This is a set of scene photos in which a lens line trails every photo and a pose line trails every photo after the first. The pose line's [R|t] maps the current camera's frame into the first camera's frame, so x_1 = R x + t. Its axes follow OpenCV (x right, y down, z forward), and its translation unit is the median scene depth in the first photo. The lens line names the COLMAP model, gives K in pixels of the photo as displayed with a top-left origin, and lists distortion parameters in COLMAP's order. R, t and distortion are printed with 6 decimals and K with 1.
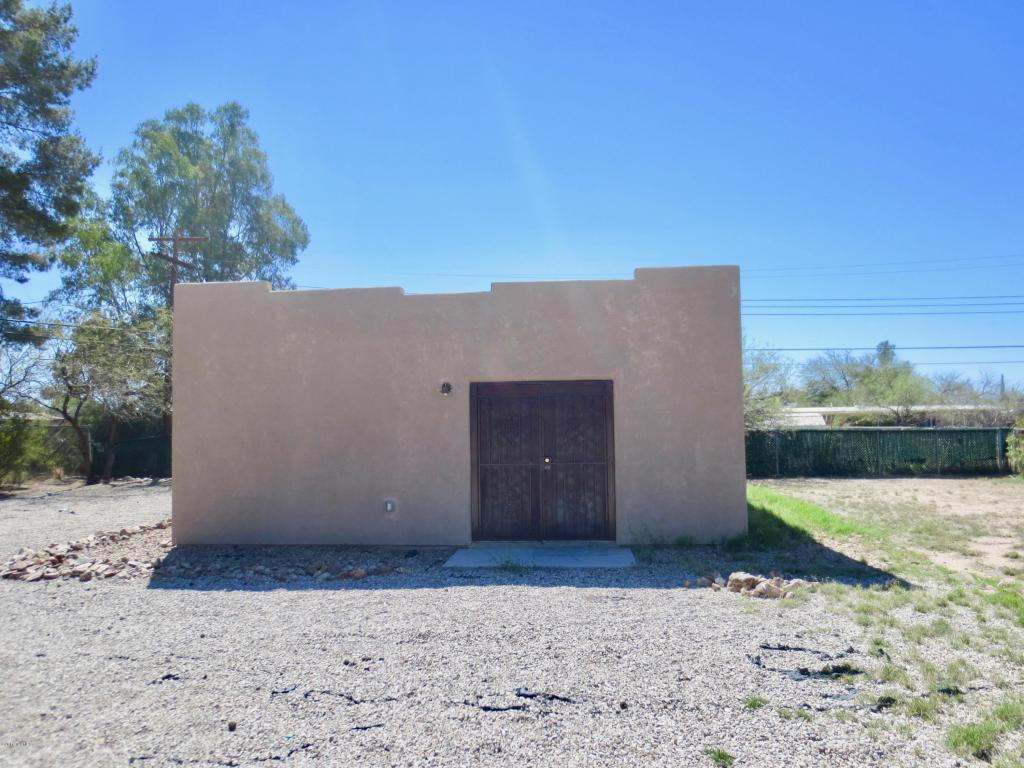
lens RADIAL K [[728.9, 0, 512.0], [0, 728.9, 384.0], [0, 0, 1]] dist [-0.004848, 0.000303]
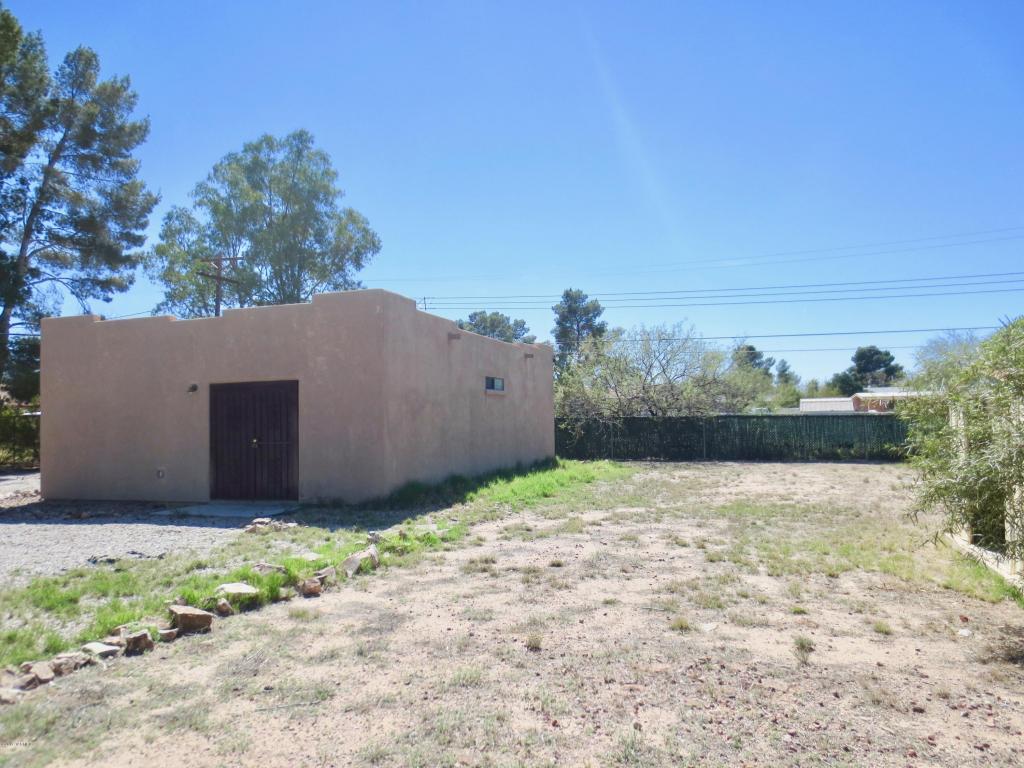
lens RADIAL K [[739.6, 0, 508.3], [0, 739.6, 384.7], [0, 0, 1]] dist [-0.021558, 0.019716]
pose [[0.972400, -0.016321, -0.232747, 0.340066], [0.020866, 0.999636, 0.017081, -0.005054], [0.232383, -0.021467, 0.972387, -0.088373]]
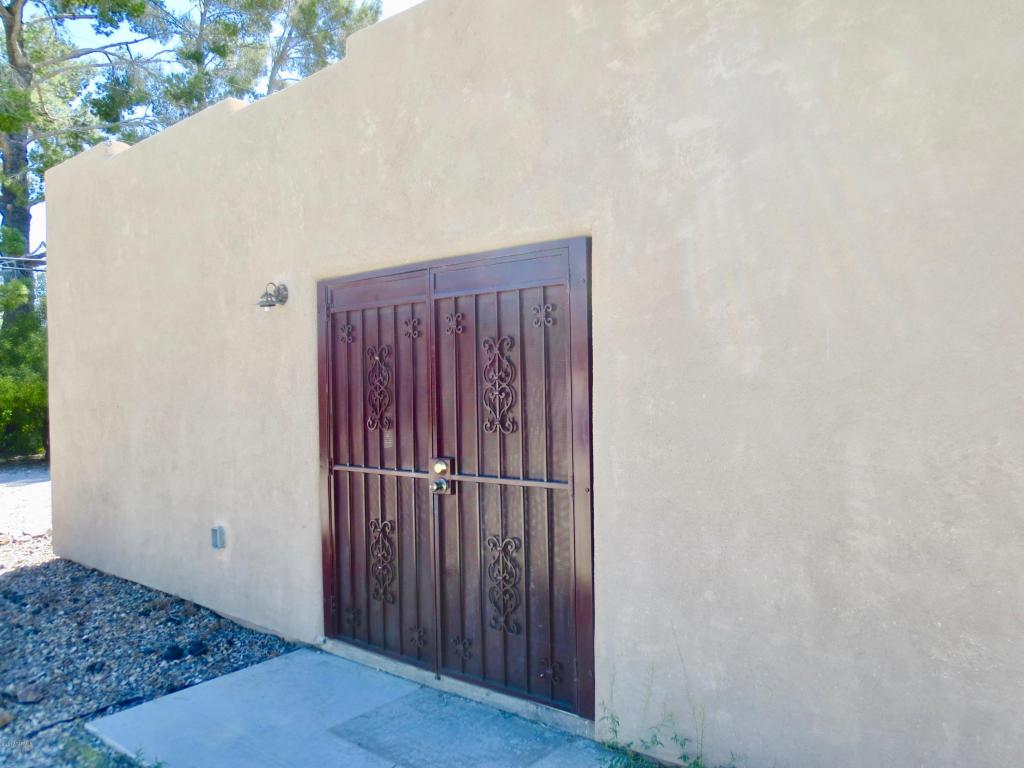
lens RADIAL K [[739.6, 0, 508.3], [0, 739.6, 384.7], [0, 0, 1]] dist [-0.021558, 0.019716]
pose [[0.830082, -0.000094, -0.557641, 0.120827], [0.038477, 0.997626, 0.057106, 0.016944], [0.556312, -0.068859, 0.828116, 0.291643]]
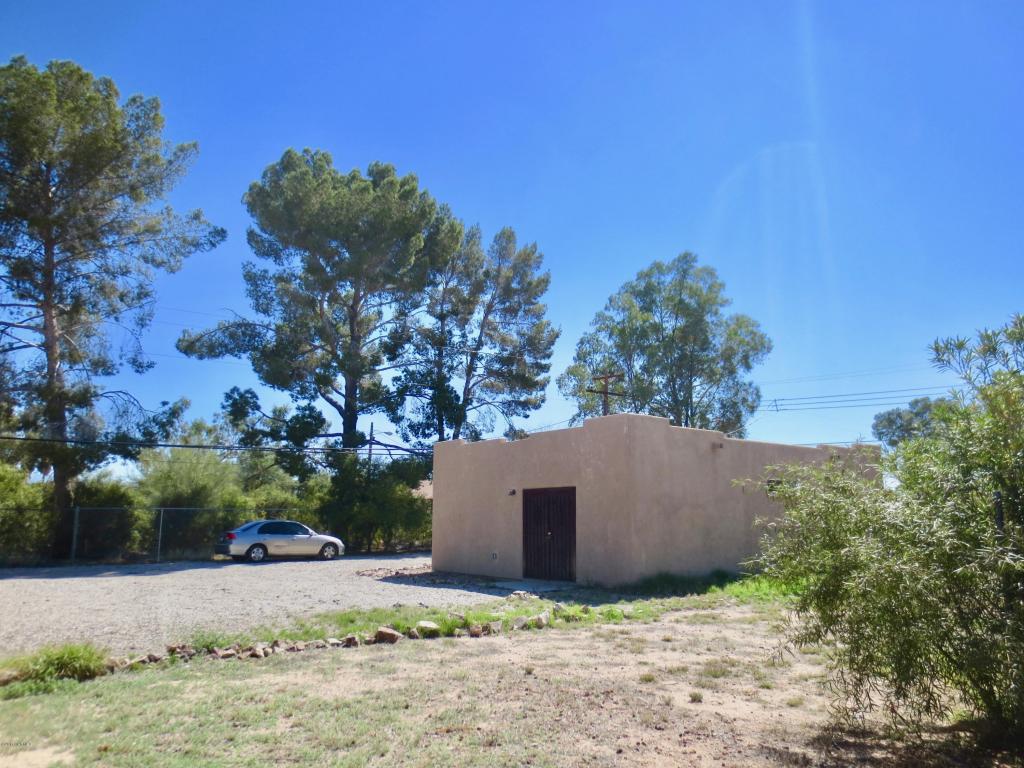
lens RADIAL K [[731.8, 0, 512.0], [0, 731.8, 384.0], [0, 0, 1]] dist [-0.026169, 0.007190]
pose [[0.679434, -0.116509, -0.724428, 0.538685], [0.032453, 0.991118, -0.128964, -0.011445], [0.733019, 0.064113, 0.677180, -0.114929]]
